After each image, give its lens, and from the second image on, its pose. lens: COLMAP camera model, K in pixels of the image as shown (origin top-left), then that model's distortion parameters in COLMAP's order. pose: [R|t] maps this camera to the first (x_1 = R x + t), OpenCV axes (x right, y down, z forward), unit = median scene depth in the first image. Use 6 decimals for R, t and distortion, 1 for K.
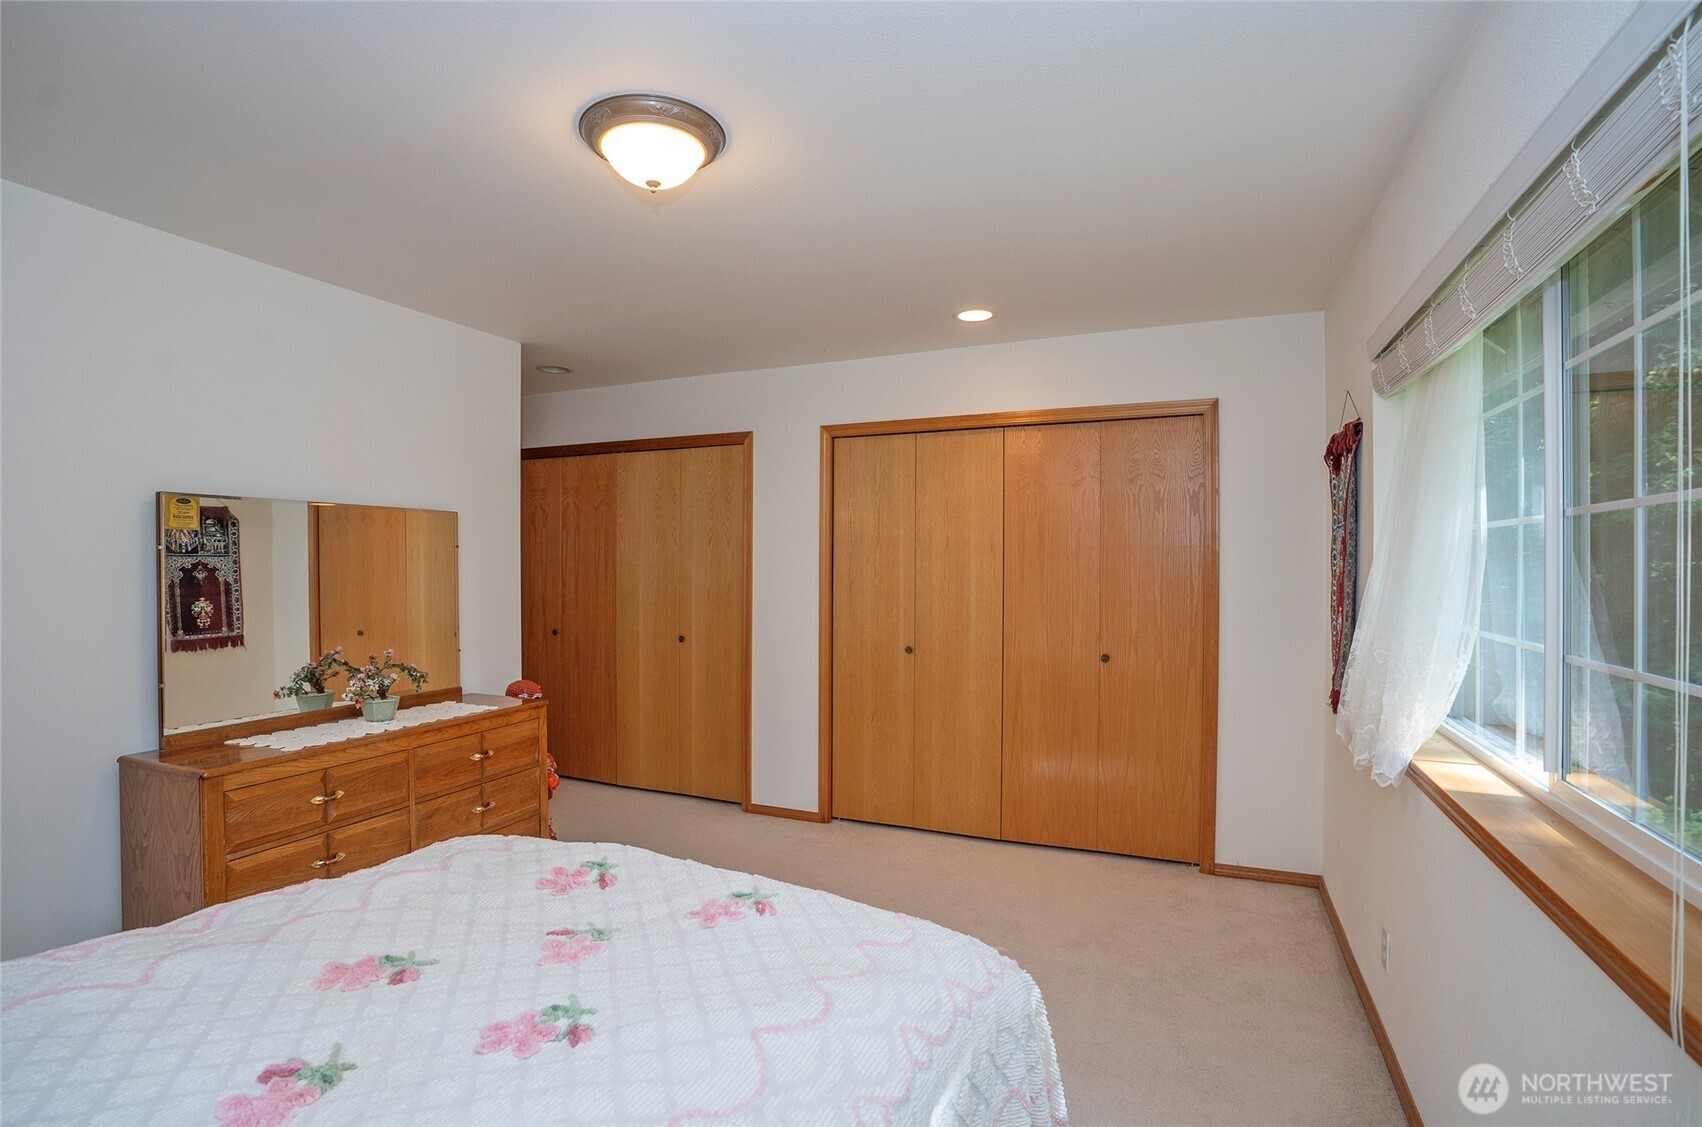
lens RADIAL K [[796.7, 0, 856.7], [0, 796.7, 569.6], [0, 0, 1]] dist [-0.056204, 0.023809]
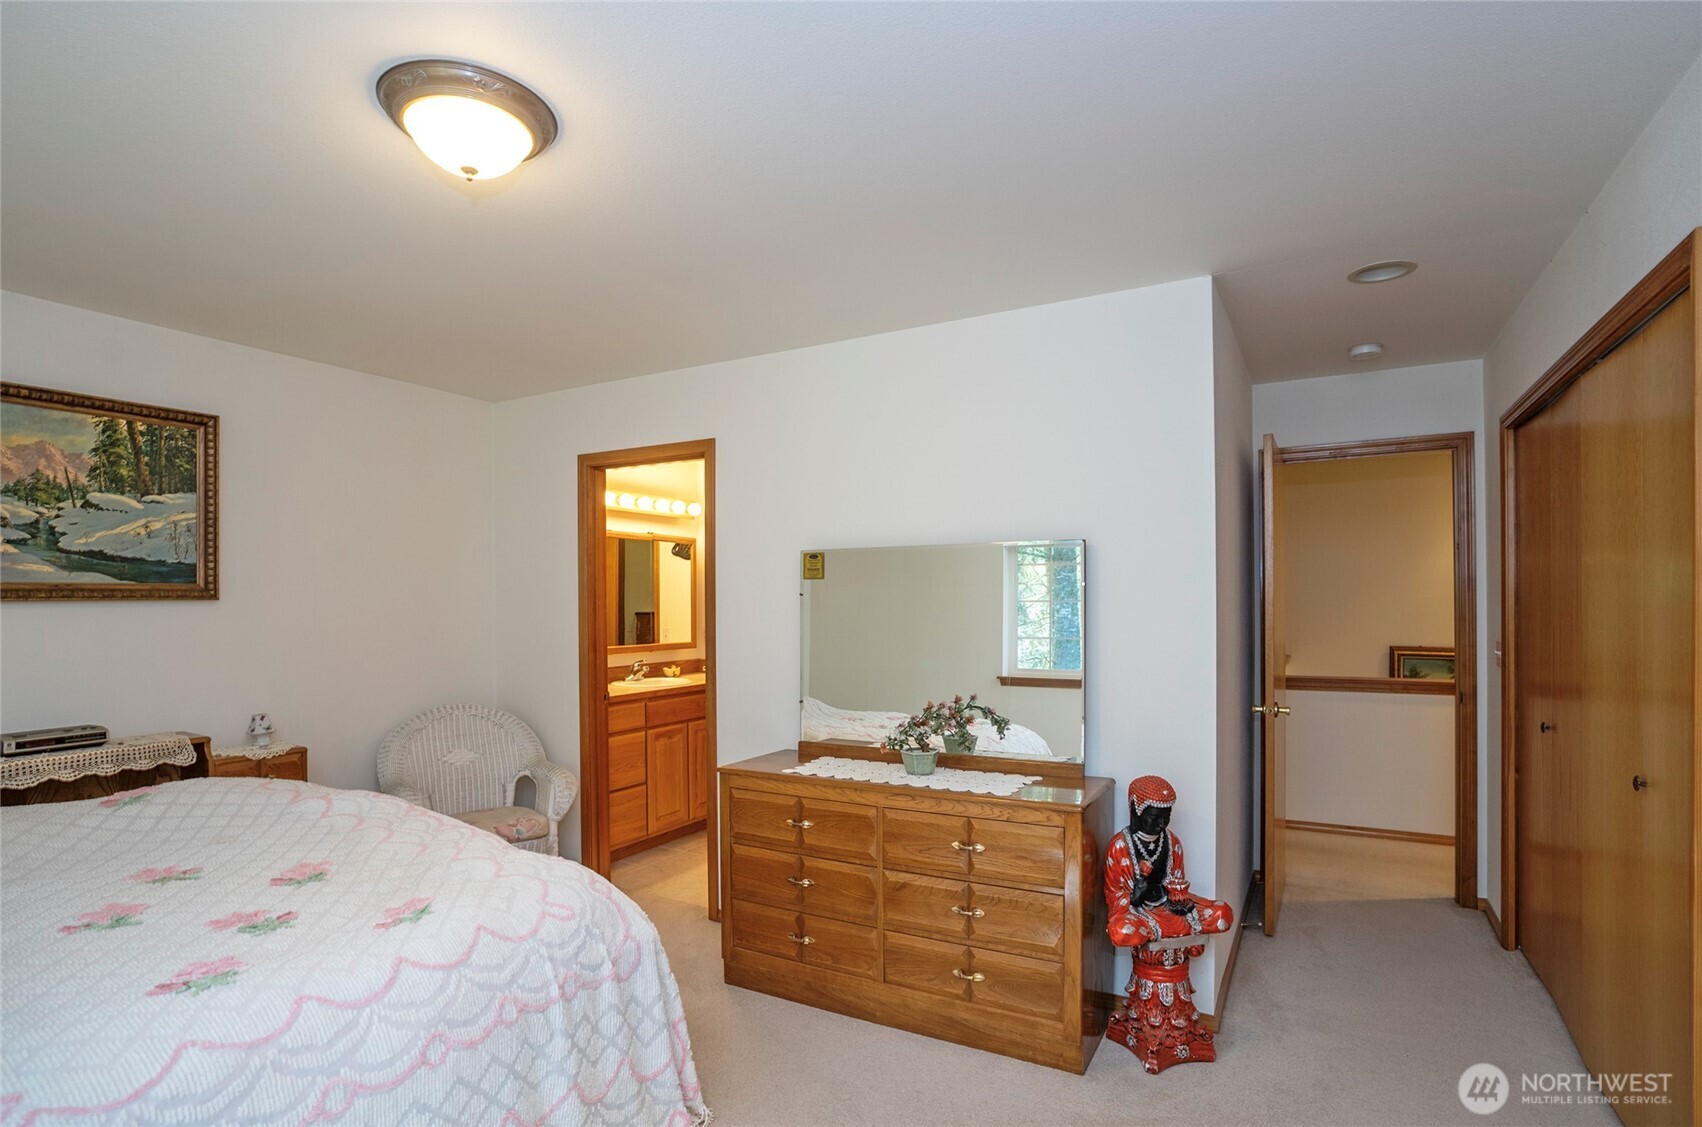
lens RADIAL K [[847.5, 0, 850.5], [0, 847.5, 602.9], [0, 0, 1]] dist [-0.058872, 0.030177]
pose [[-0.106562, -0.005890, -0.994289, 0.420367], [-0.003344, 0.999979, -0.005565, -0.006948], [0.994300, 0.002732, -0.106580, 1.042209]]
